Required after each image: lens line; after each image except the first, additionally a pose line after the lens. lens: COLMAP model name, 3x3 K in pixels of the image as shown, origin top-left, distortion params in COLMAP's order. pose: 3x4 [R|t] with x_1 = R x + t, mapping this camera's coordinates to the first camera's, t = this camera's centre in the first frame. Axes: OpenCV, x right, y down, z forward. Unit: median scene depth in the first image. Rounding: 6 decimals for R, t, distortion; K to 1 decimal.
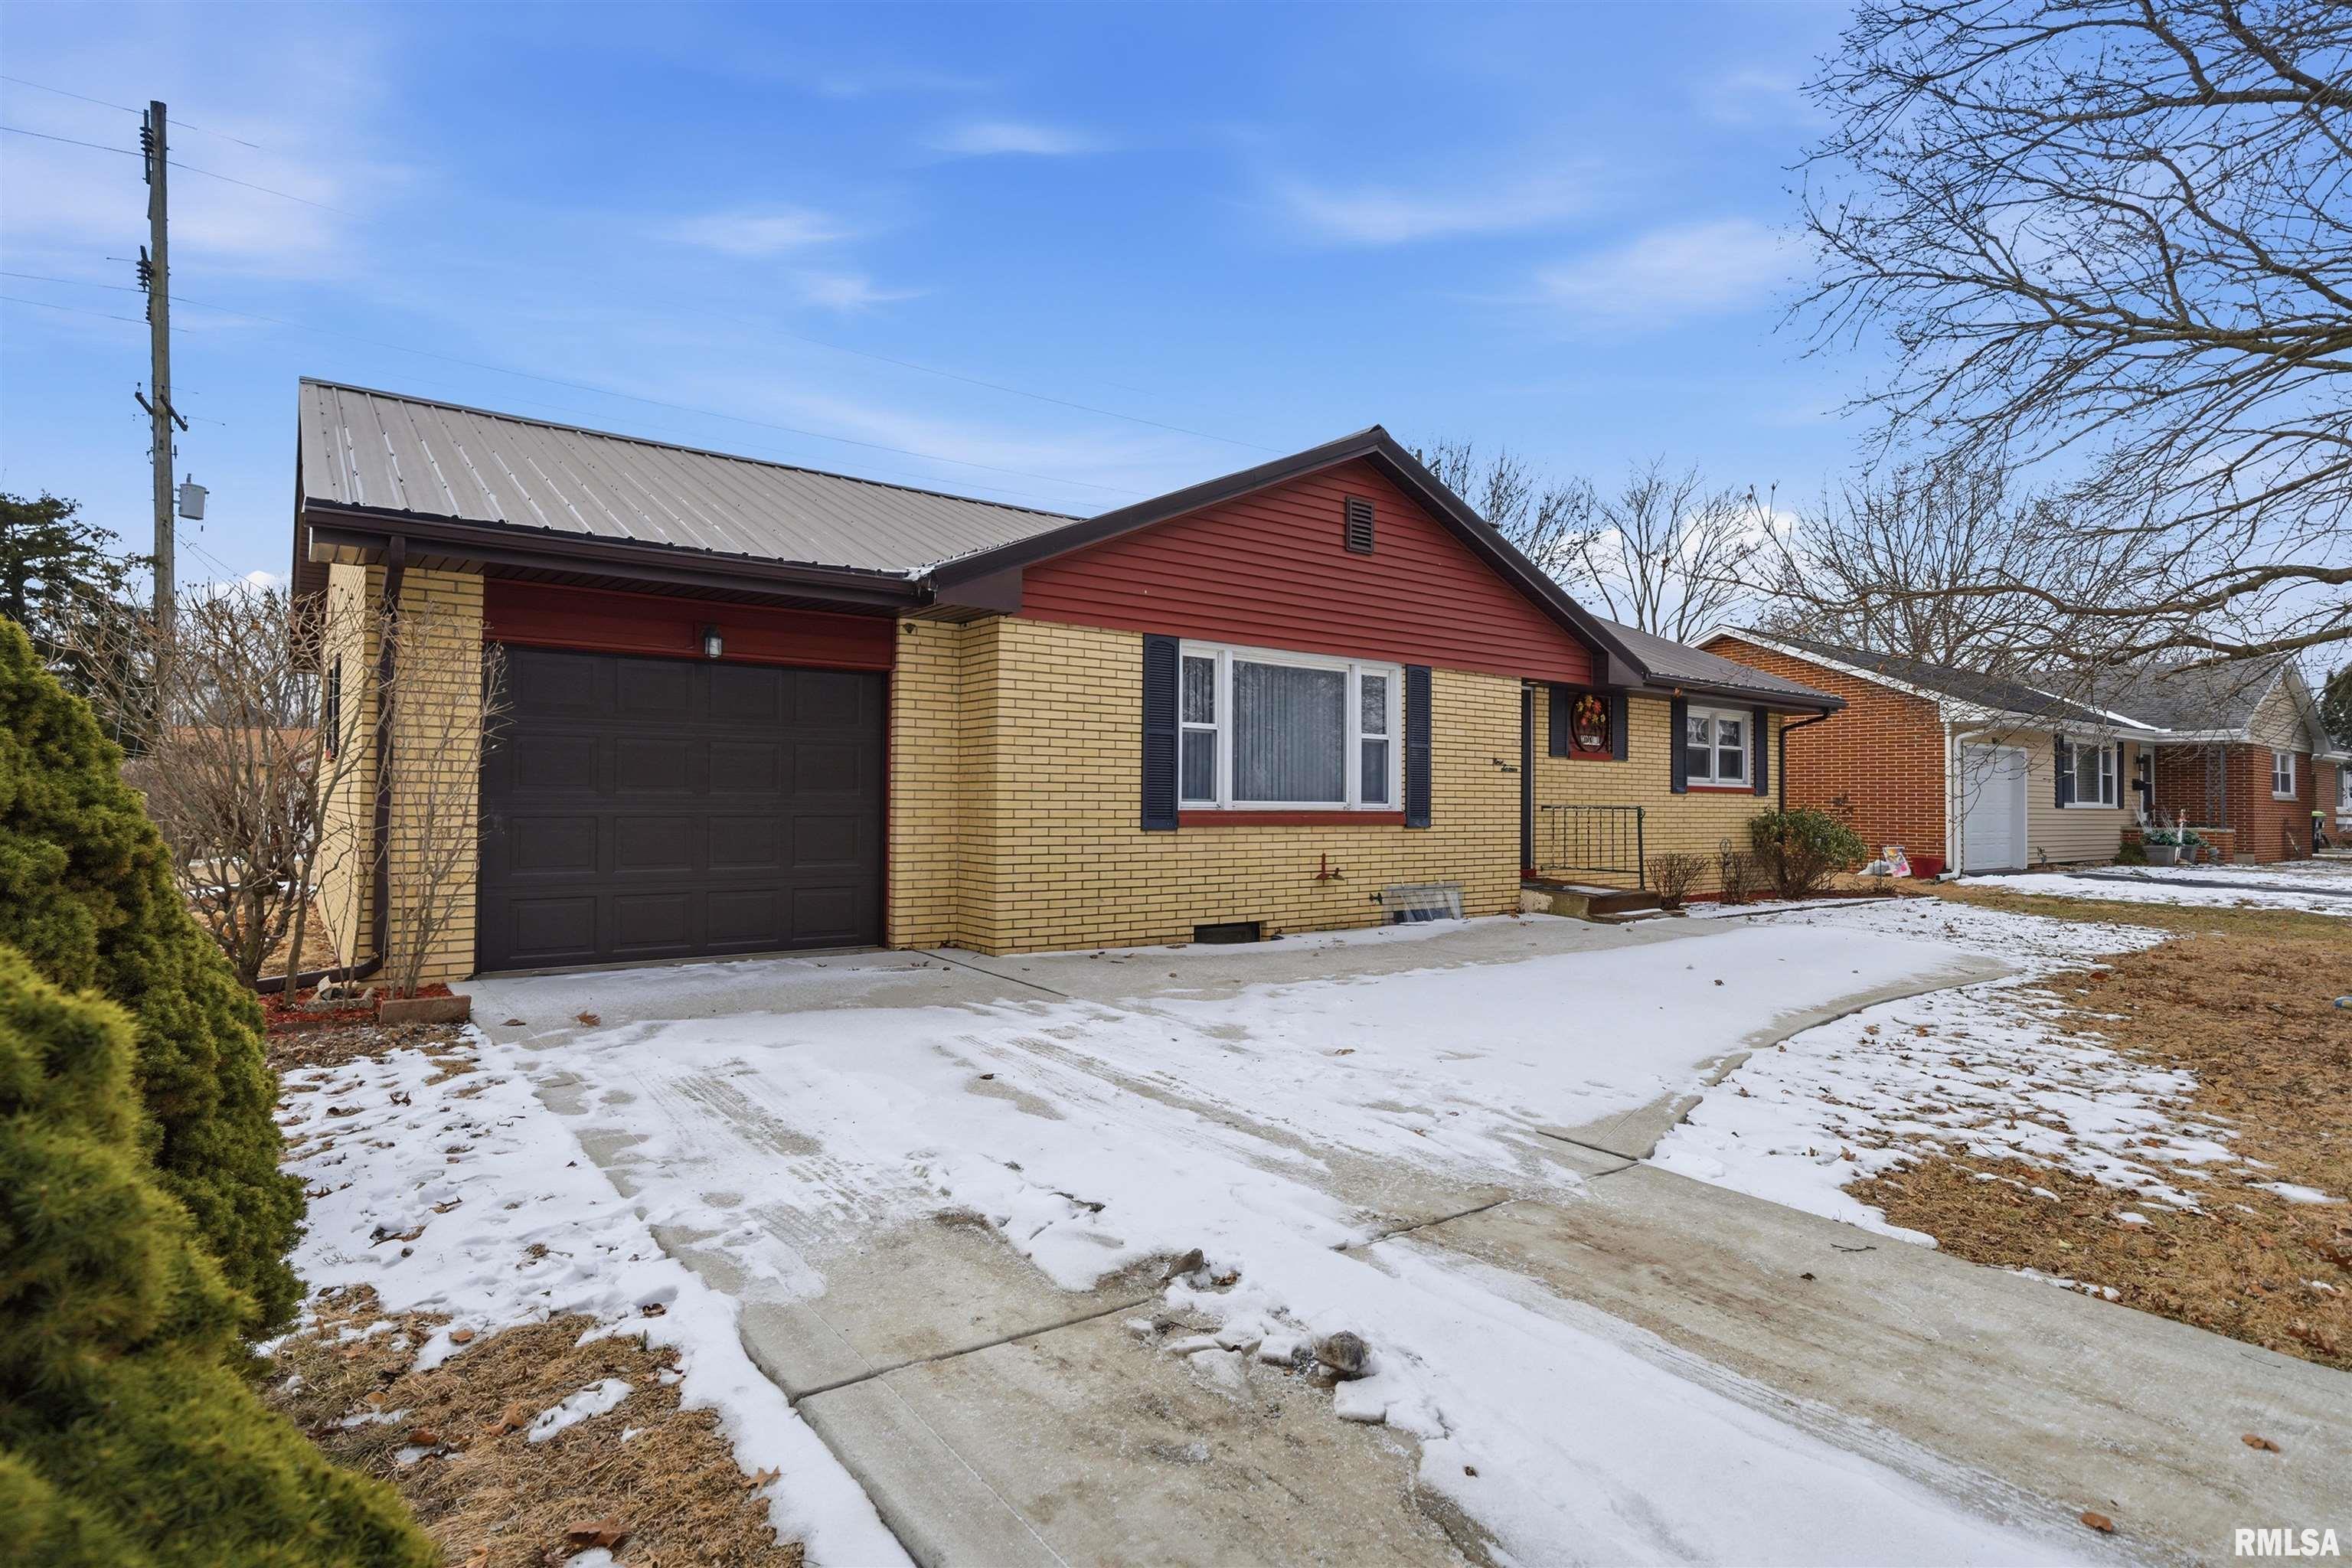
lens RADIAL K [[1125.1, 0, 1176.2], [0, 1125.1, 780.4], [0, 0, 1]] dist [0.000030, 0.000017]
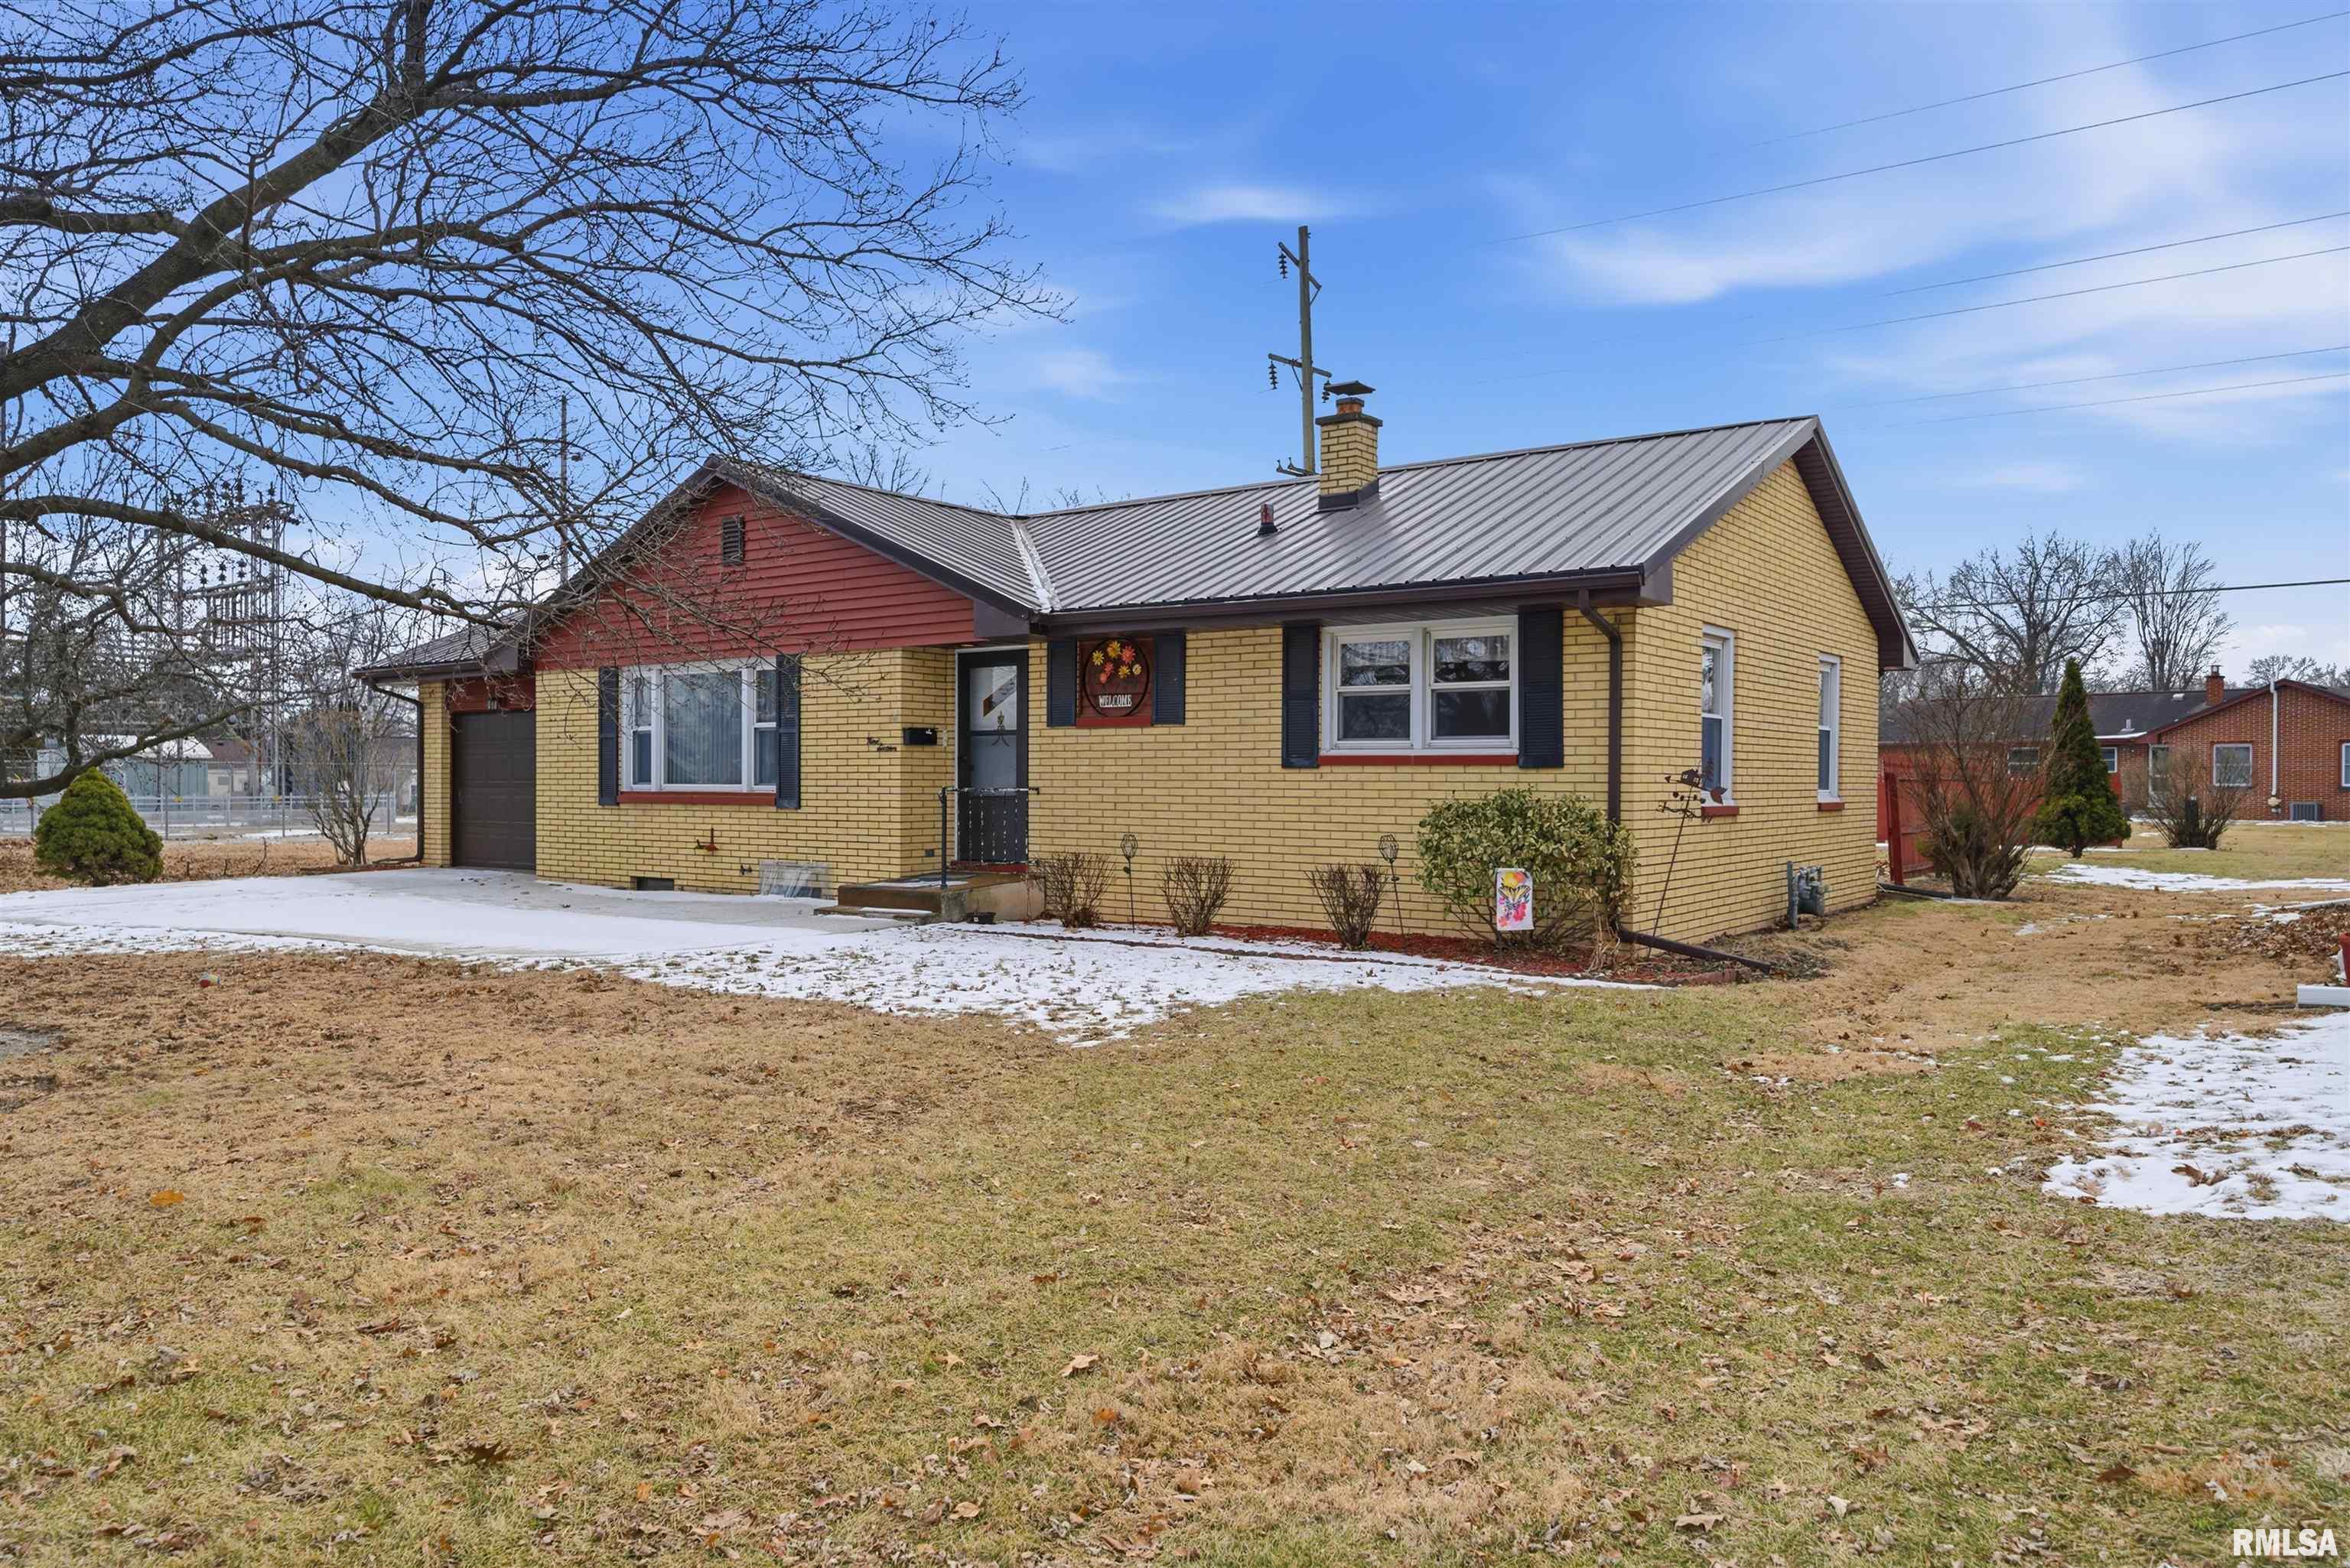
lens RADIAL K [[1607.2, 0, 1174.6], [0, 1607.2, 792.6], [0, 0, 1]] dist [-0.008627, -0.002325]
pose [[0.309110, -0.004669, -0.951015, 1.660066], [0.016569, 0.999863, 0.000477, 0.030919], [0.950882, -0.015904, 0.309144, 0.825925]]
